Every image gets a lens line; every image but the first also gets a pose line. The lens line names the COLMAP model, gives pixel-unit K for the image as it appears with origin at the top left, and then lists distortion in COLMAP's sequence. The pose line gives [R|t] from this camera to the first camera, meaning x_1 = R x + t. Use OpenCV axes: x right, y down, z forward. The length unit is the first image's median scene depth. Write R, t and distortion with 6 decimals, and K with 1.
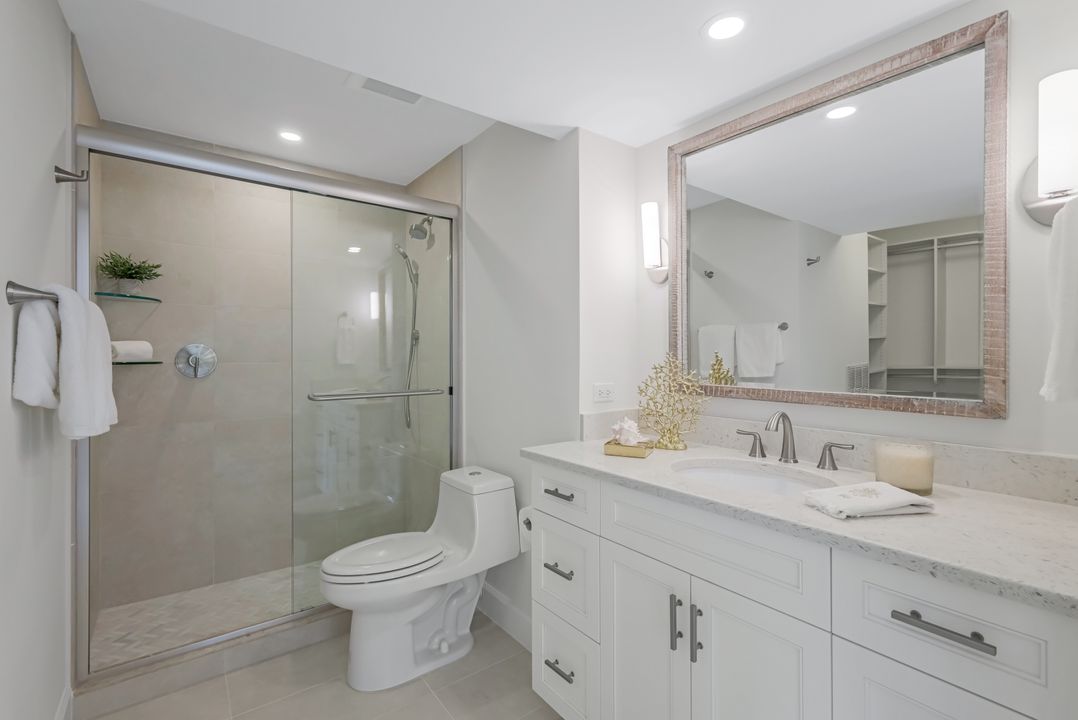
lens RADIAL K [[473.9, 0, 538.7], [0, 473.9, 355.9], [0, 0, 1]] dist [-0.013807, -0.000401]
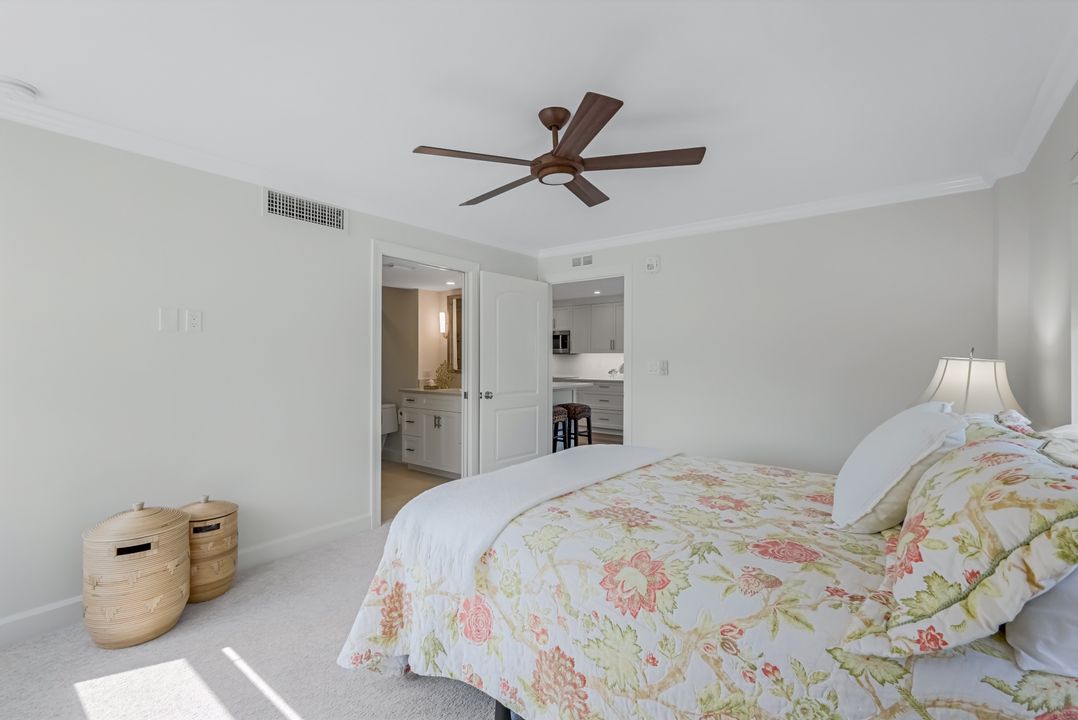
lens RADIAL K [[473.9, 0, 538.1], [0, 473.9, 358.4], [0, 0, 1]] dist [-0.013807, -0.000401]
pose [[0.968068, 0.004521, 0.250647, 0.070389], [-0.003703, 0.999986, -0.003737, -0.009185], [-0.250661, 0.002690, 0.968071, -2.272685]]
